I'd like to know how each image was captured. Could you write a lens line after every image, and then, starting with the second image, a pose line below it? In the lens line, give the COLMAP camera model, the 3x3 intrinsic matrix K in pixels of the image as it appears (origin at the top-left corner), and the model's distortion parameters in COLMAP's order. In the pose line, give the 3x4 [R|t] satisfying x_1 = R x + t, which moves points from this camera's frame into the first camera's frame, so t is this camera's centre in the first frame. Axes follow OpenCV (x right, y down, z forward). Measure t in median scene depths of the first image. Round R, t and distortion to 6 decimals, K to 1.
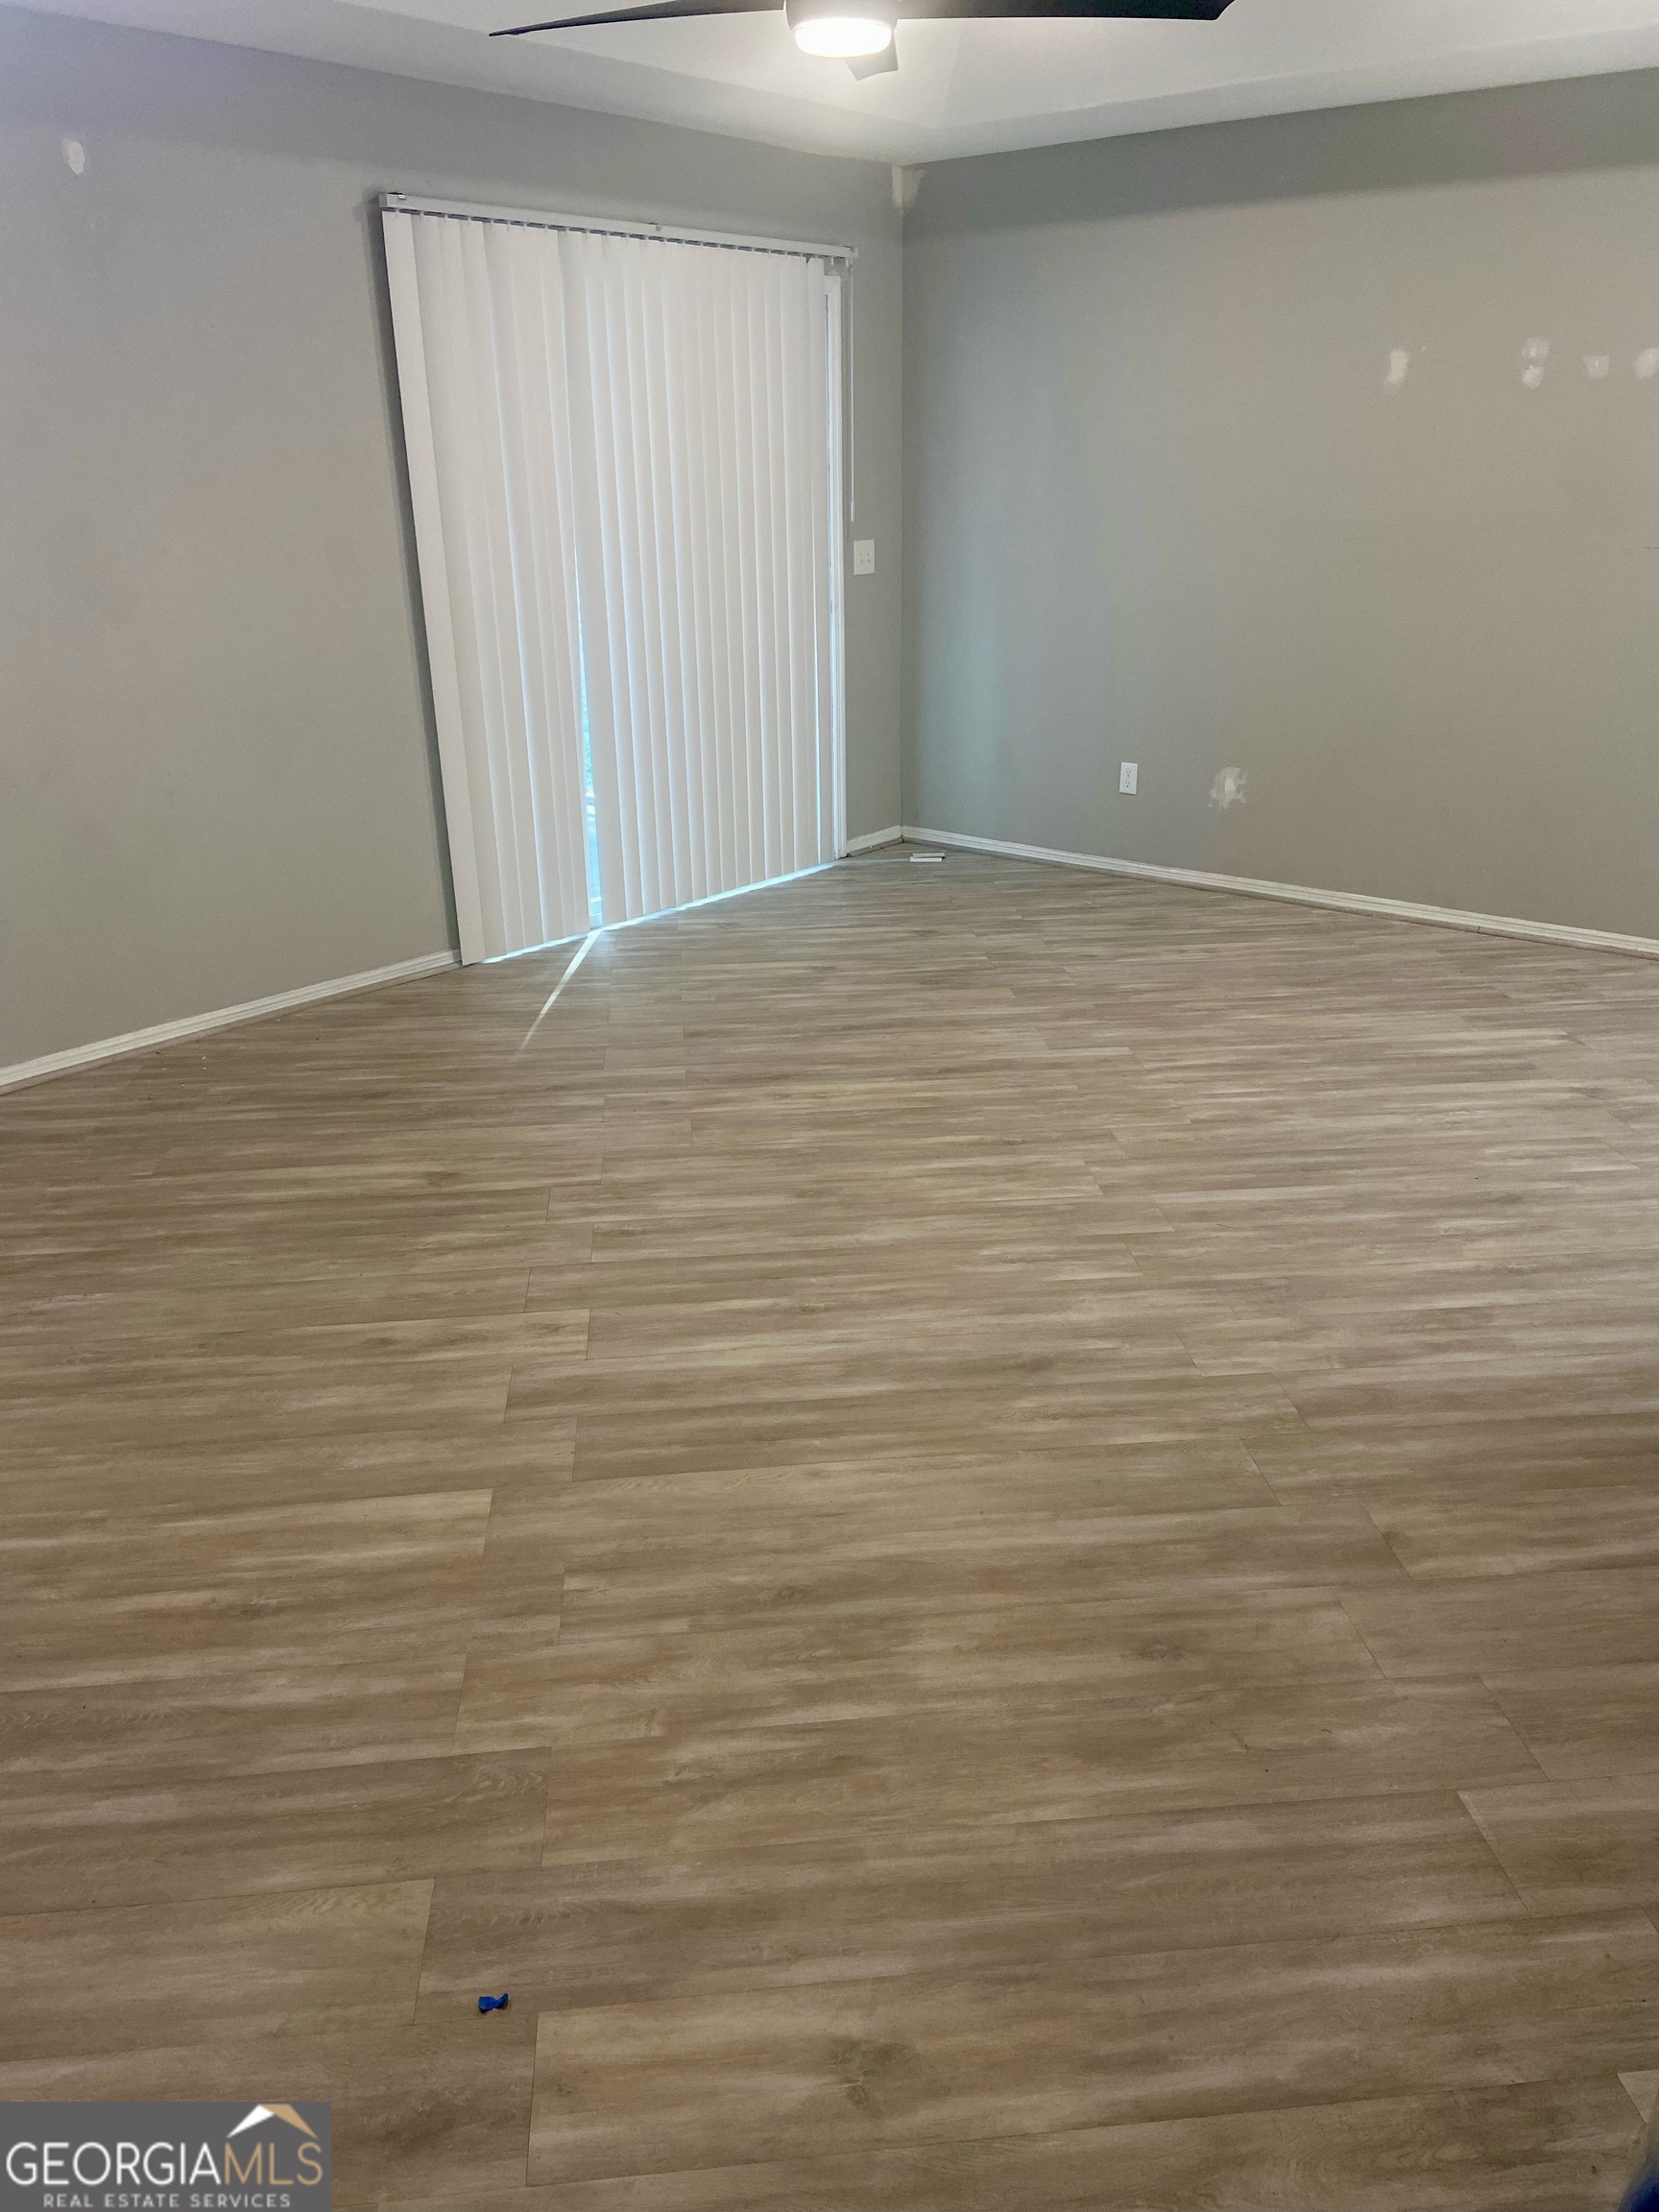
lens RADIAL K [[1663.7, 0, 839.4], [0, 1663.7, 1090.5], [0, 0, 1]] dist [0.126756, -0.166997]
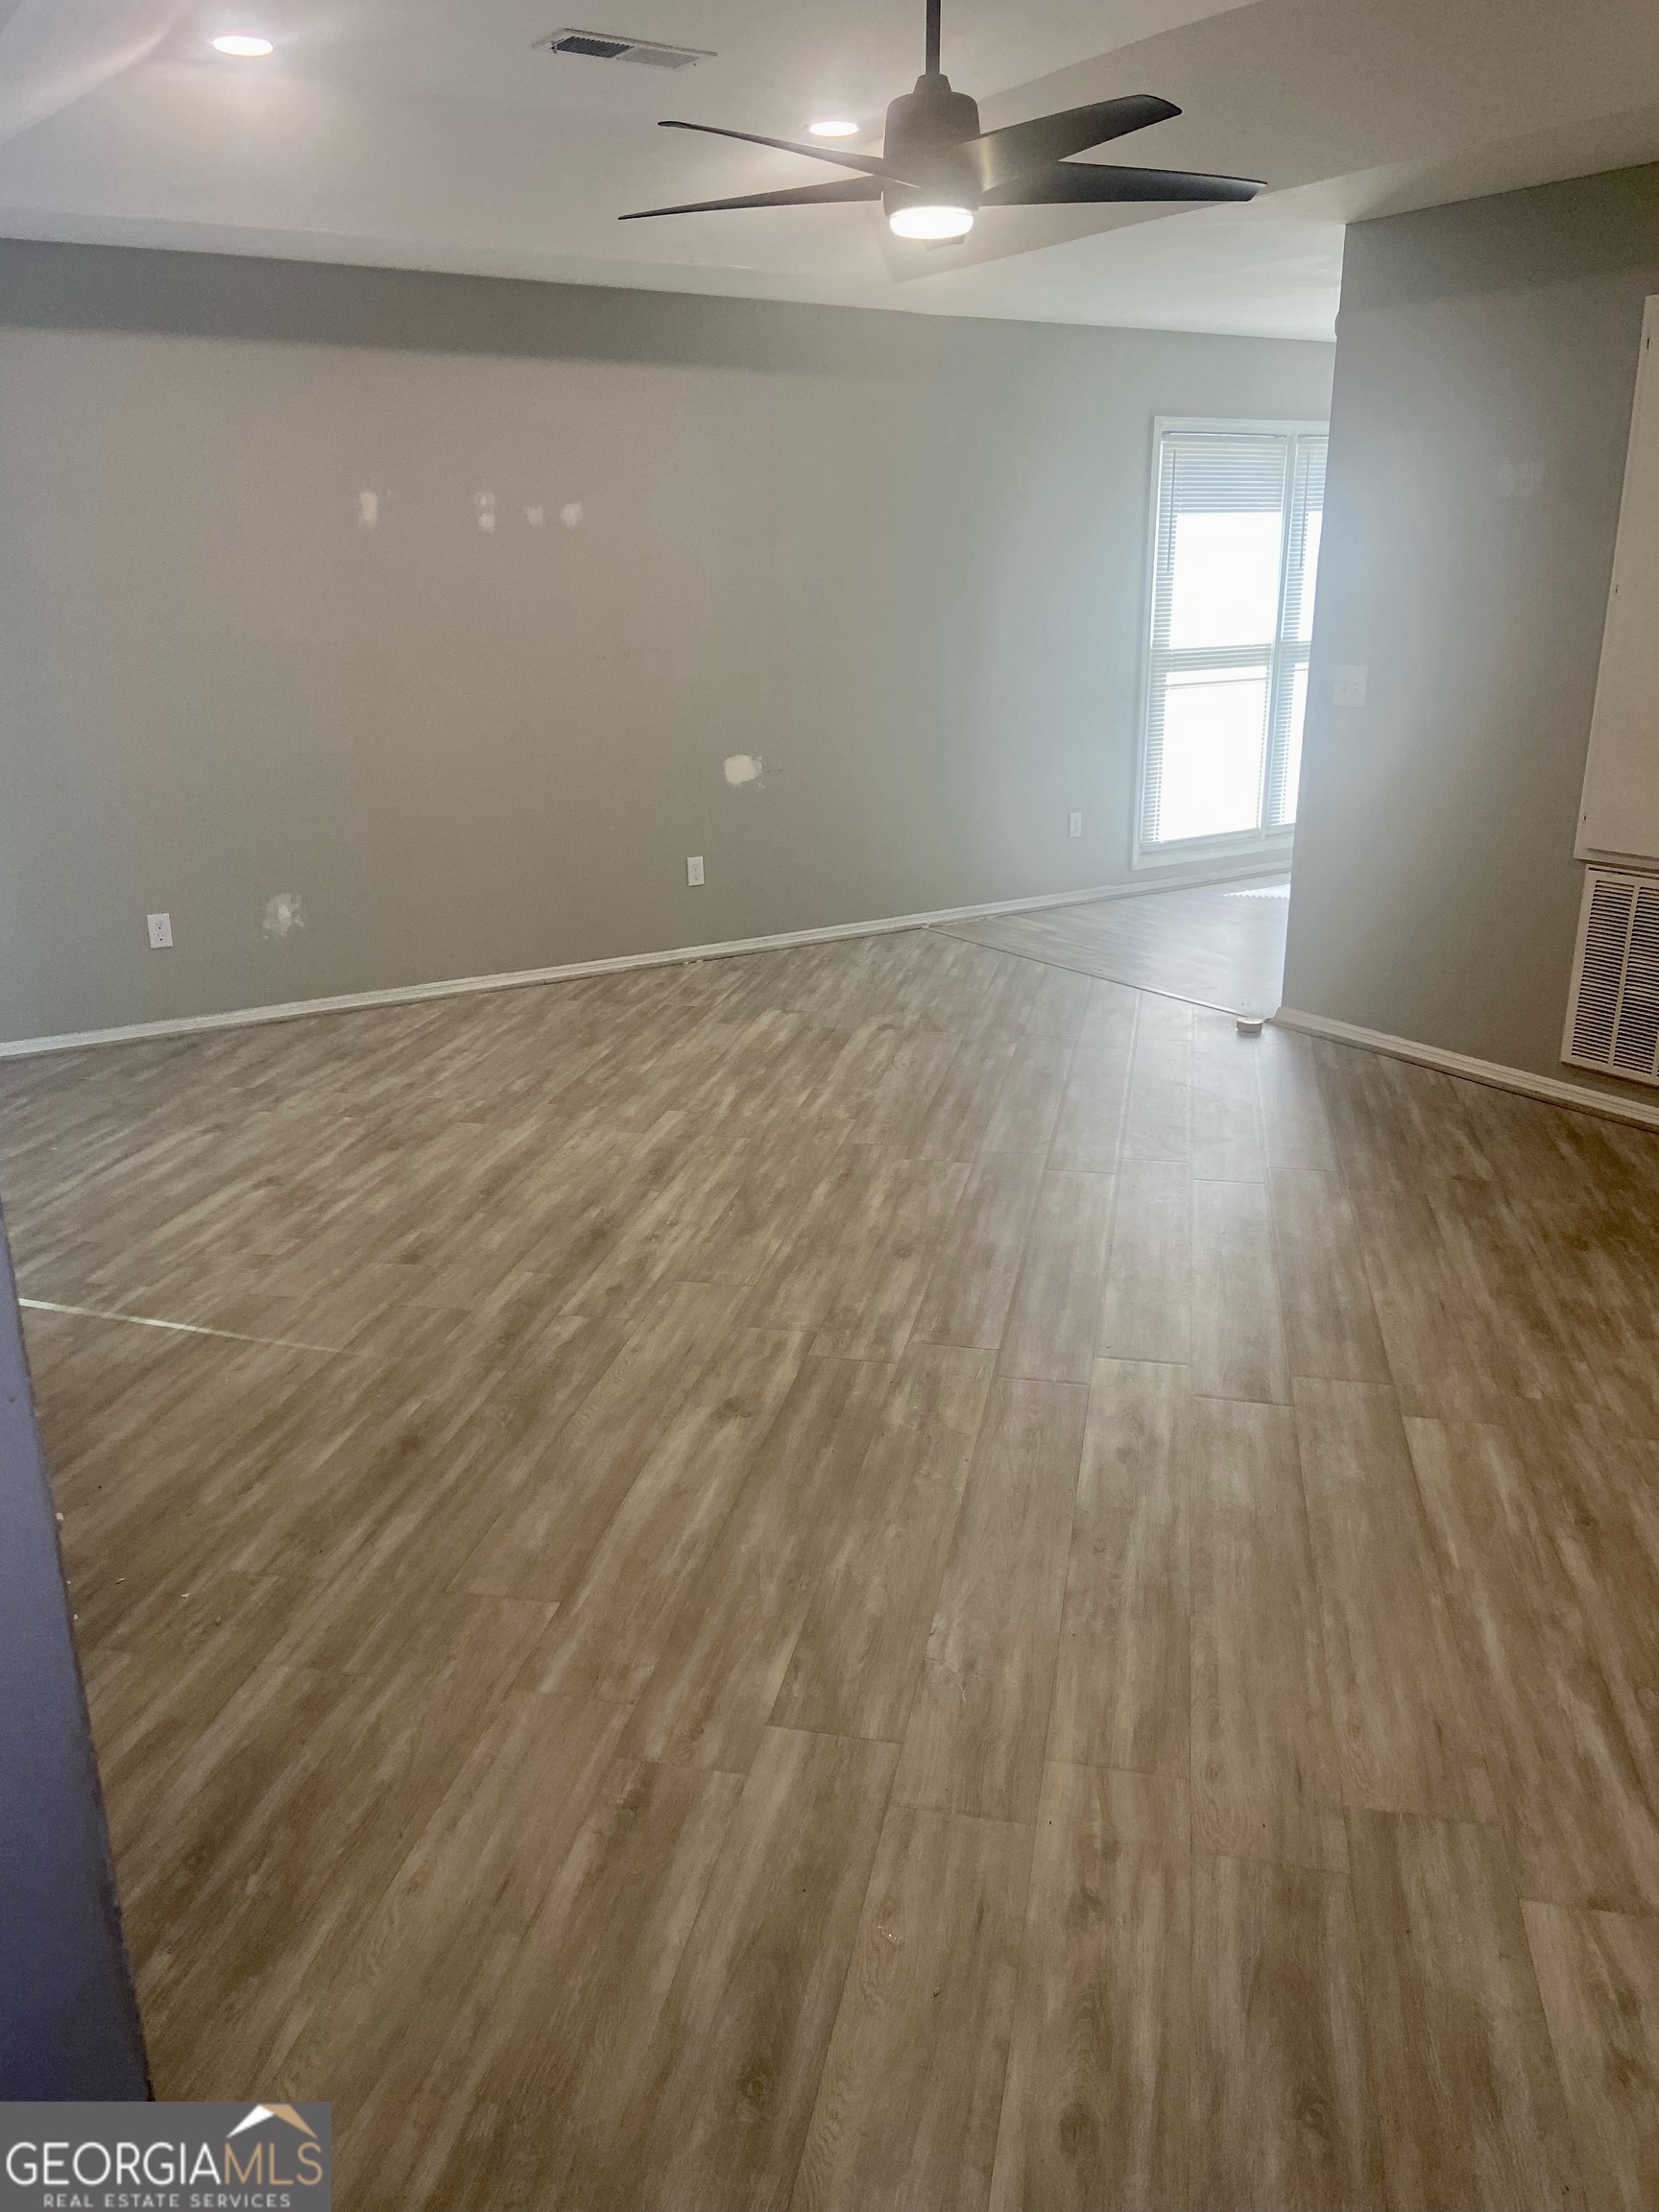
lens RADIAL K [[1663.7, 0, 839.4], [0, 1663.7, 1090.5], [0, 0, 1]] dist [0.126756, -0.166997]
pose [[0.305018, -0.280325, 0.910155, -0.943423], [0.348127, 0.922376, 0.167423, -0.219514], [-0.886438, 0.265783, 0.378930, 0.586782]]
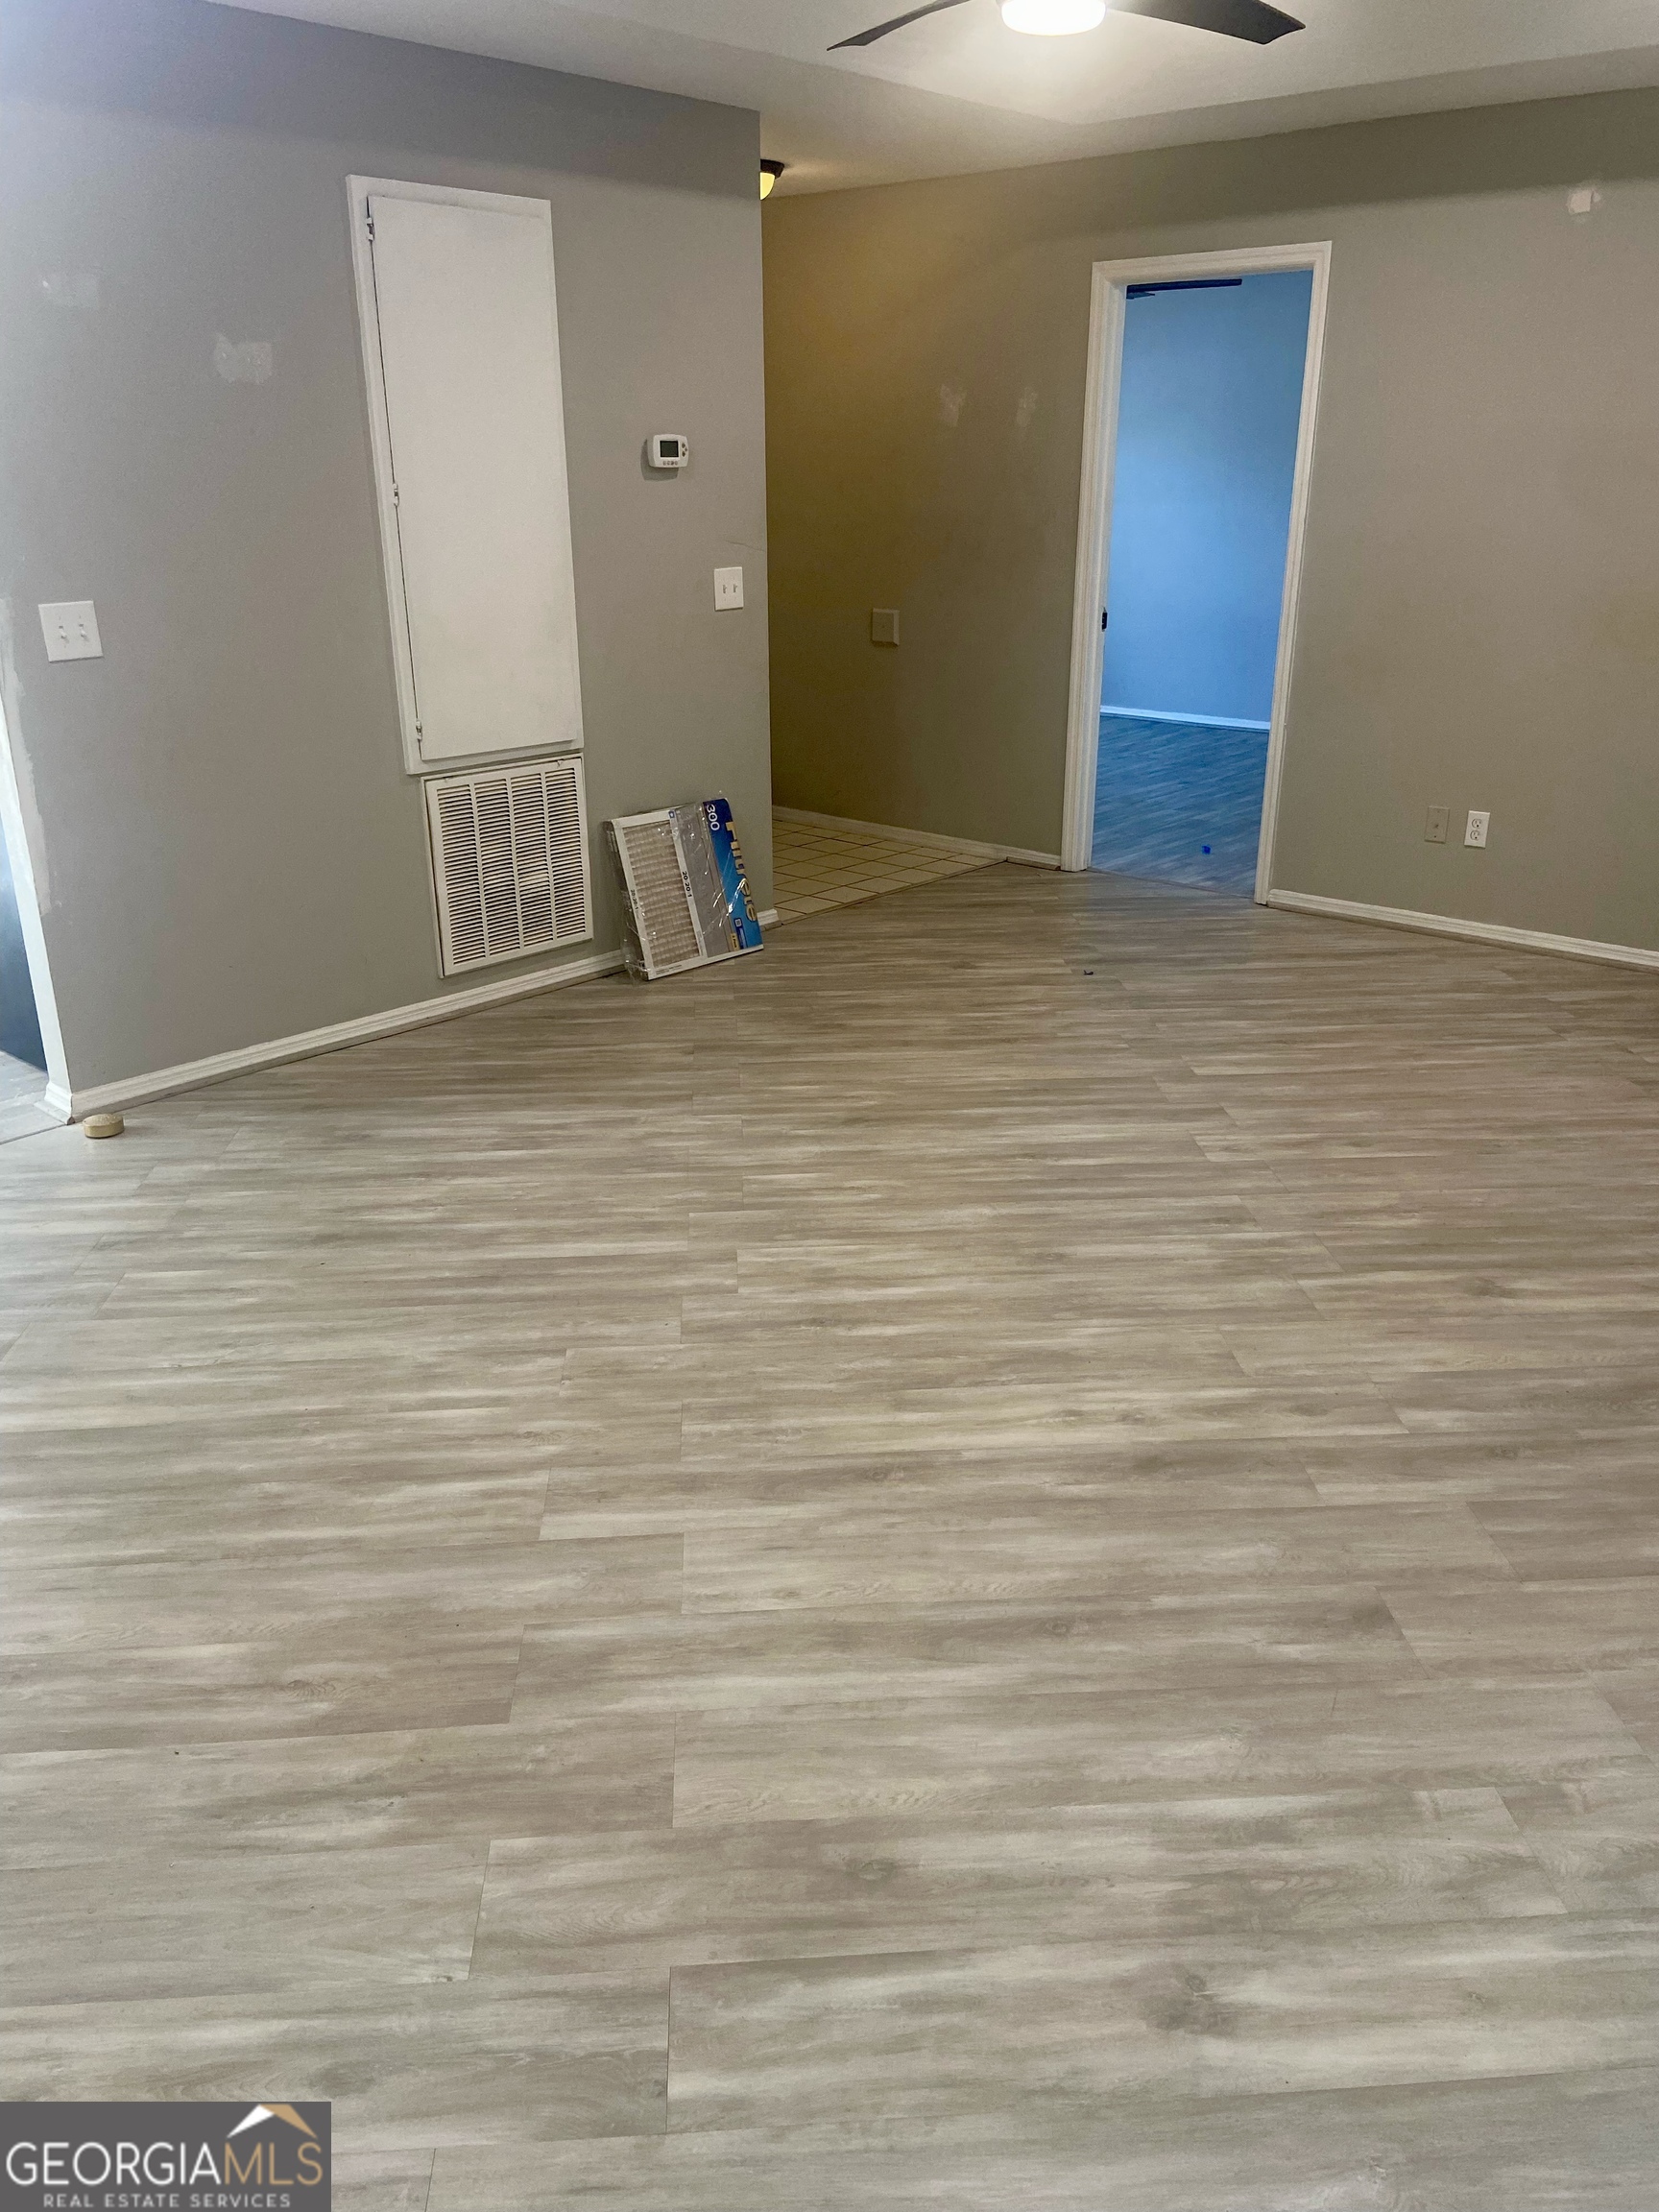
lens RADIAL K [[1649.7, 0, 829.5], [0, 1649.7, 1106.0], [0, 0, 1]] dist [0.123417, -0.159850]
pose [[-0.999272, -0.004039, 0.037946, 0.068759], [0.022421, 0.742502, 0.669469, -0.601276], [-0.030879, 0.669832, -0.741870, 1.582374]]
